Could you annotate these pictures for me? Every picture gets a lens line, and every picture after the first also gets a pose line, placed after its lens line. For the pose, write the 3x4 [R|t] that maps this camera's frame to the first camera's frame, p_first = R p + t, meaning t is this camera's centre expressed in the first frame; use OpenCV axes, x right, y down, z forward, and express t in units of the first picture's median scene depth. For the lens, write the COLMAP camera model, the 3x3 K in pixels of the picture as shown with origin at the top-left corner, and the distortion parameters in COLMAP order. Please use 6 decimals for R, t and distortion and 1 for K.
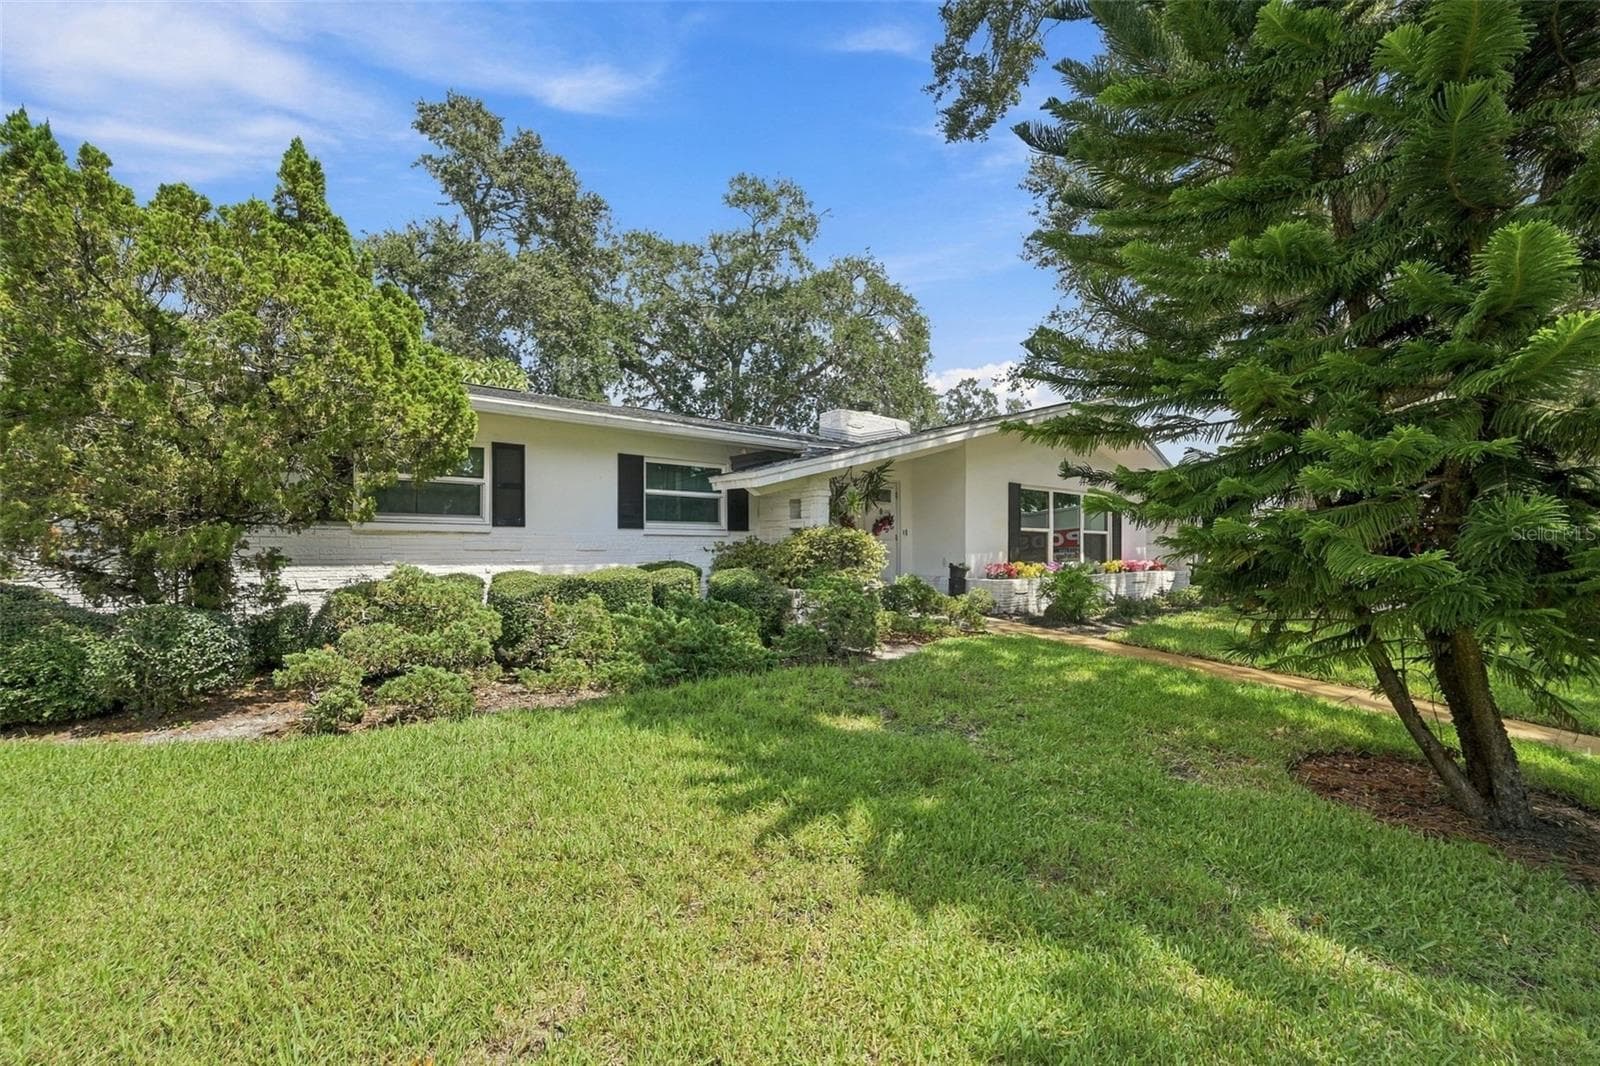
lens RADIAL K [[673.6, 0, 803.8], [0, 673.6, 511.8], [0, 0, 1]] dist [0.000192, -0.000019]
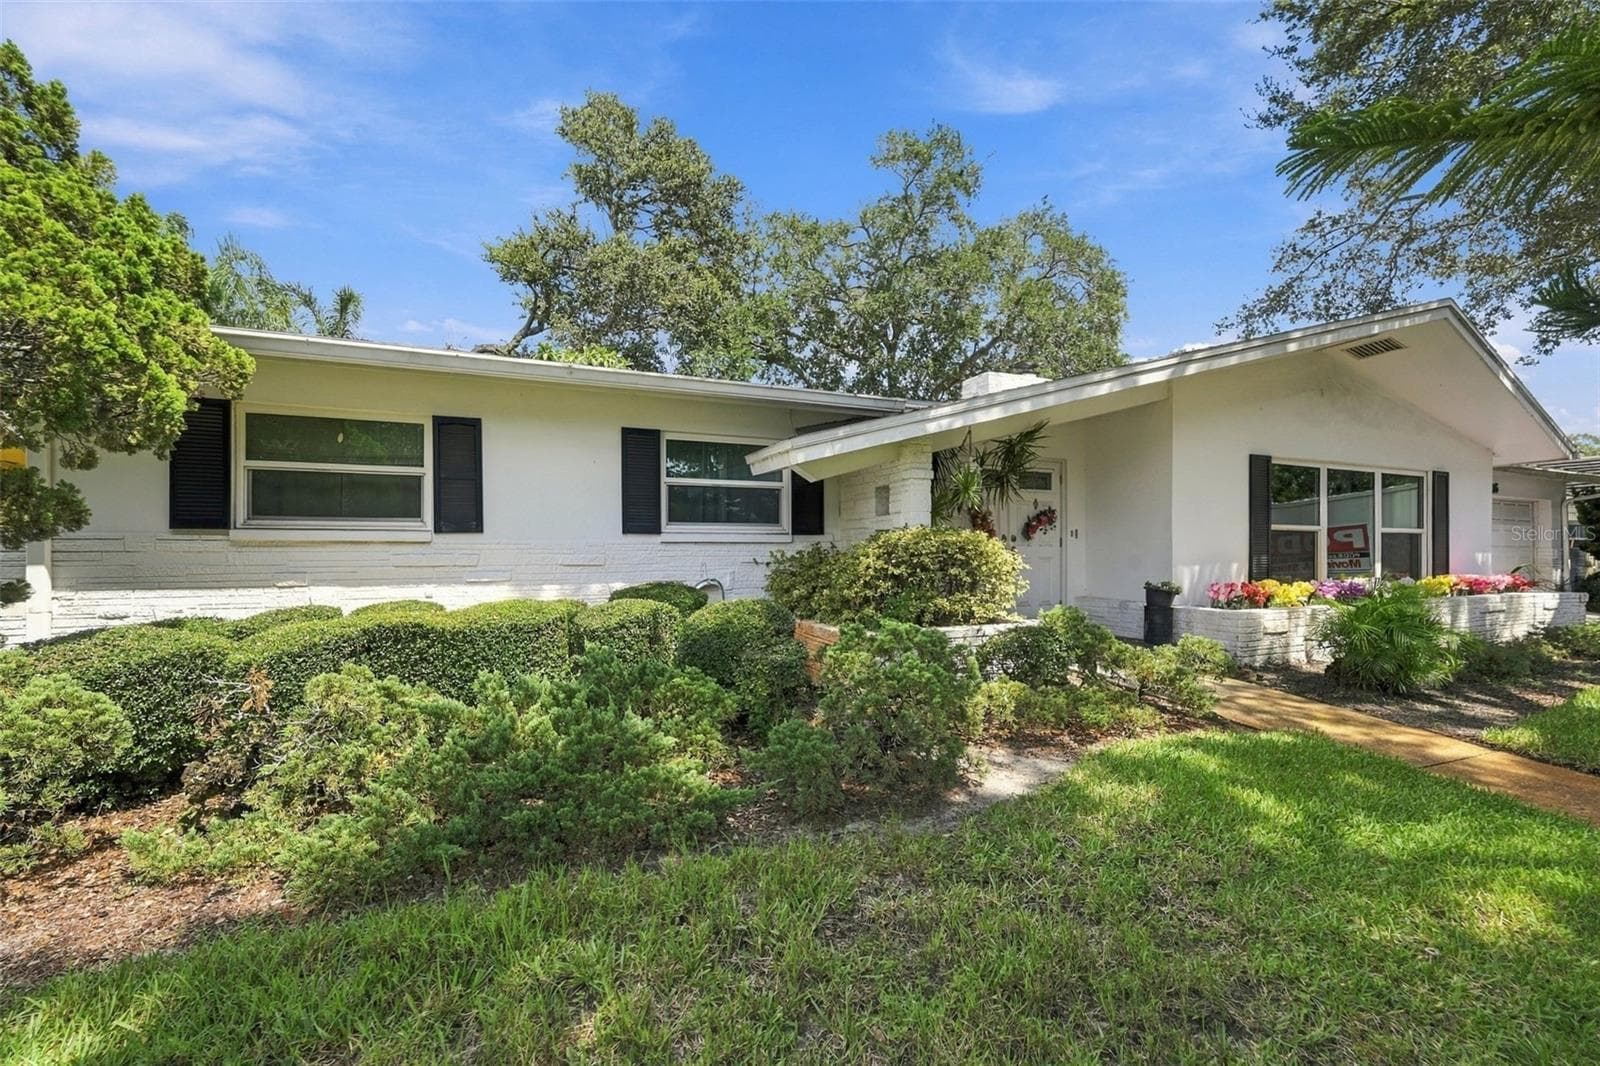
lens RADIAL K [[667.2, 0, 800.0], [0, 667.2, 533.0], [0, 0, 1]] dist [0.000196, -0.000026]
pose [[0.961243, -0.011647, -0.275458, 0.073585], [0.019062, 0.999524, 0.024257, 0.008159], [0.275044, -0.028568, 0.961007, 0.291389]]
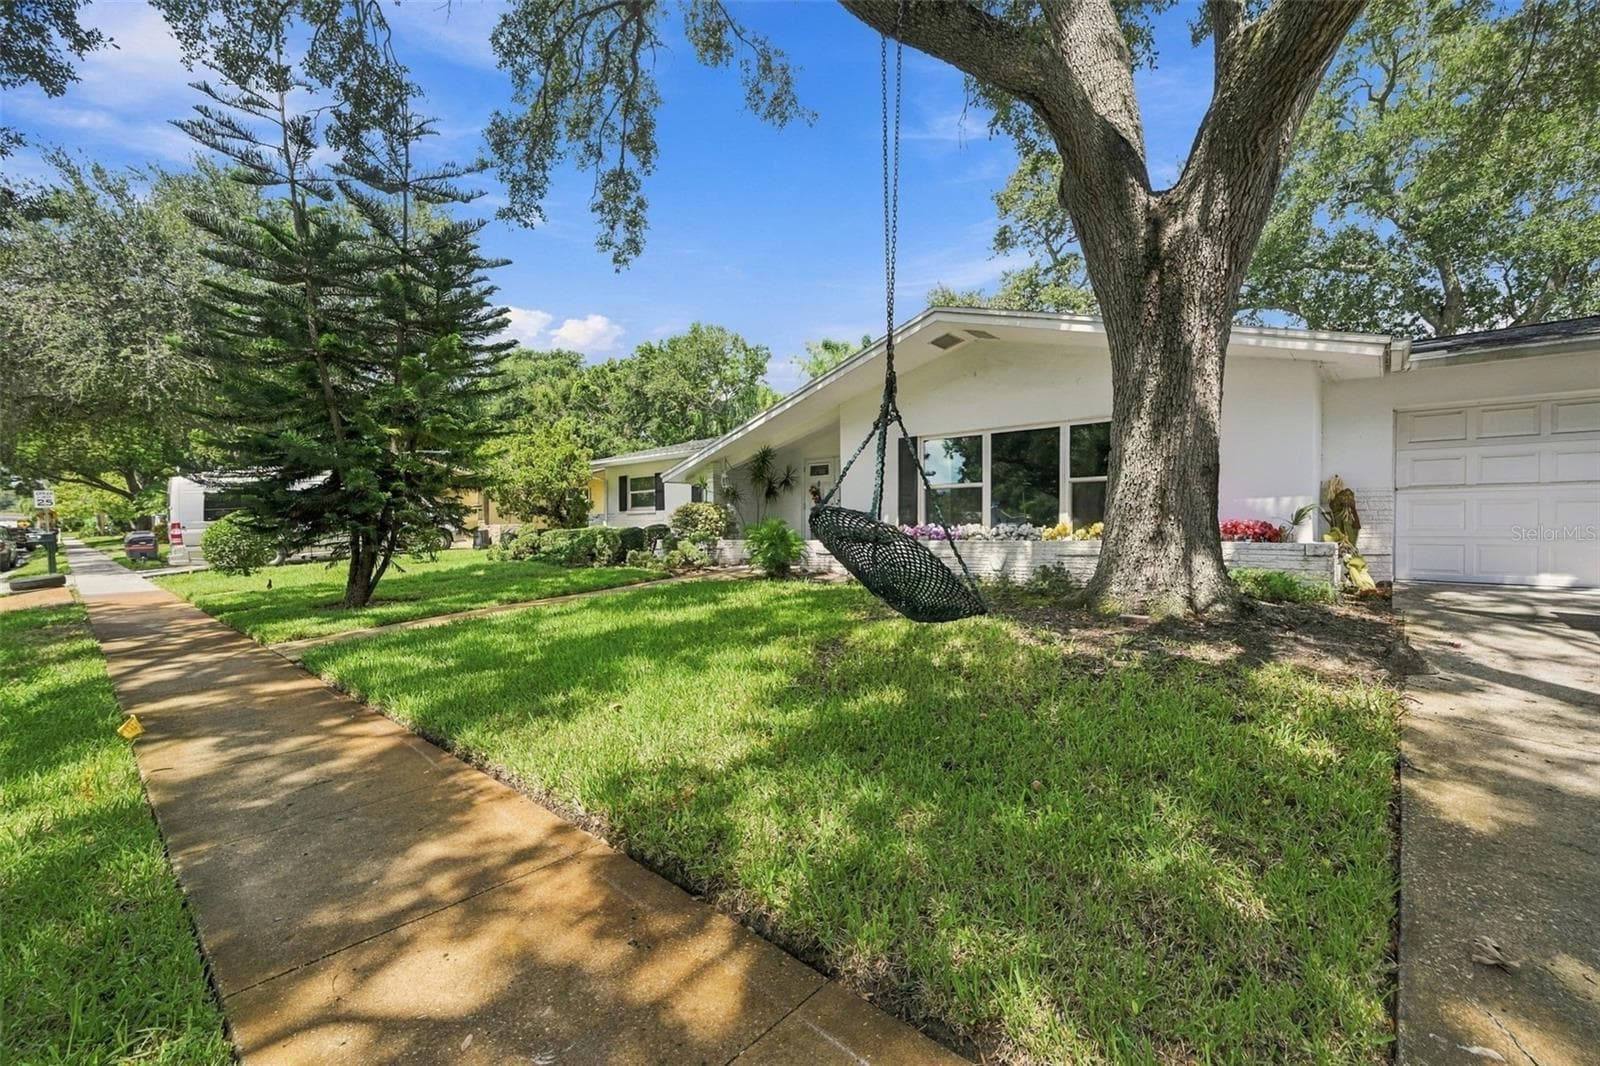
lens RADIAL K [[648.1, 0, 799.6], [0, 648.1, 512.2], [0, 0, 1]] dist [-0.001136, 0.000045]
pose [[0.176003, -0.031788, -0.983876, 1.236491], [0.059779, 0.997979, -0.021550, 0.072829], [0.982573, -0.055022, 0.177548, 0.750012]]
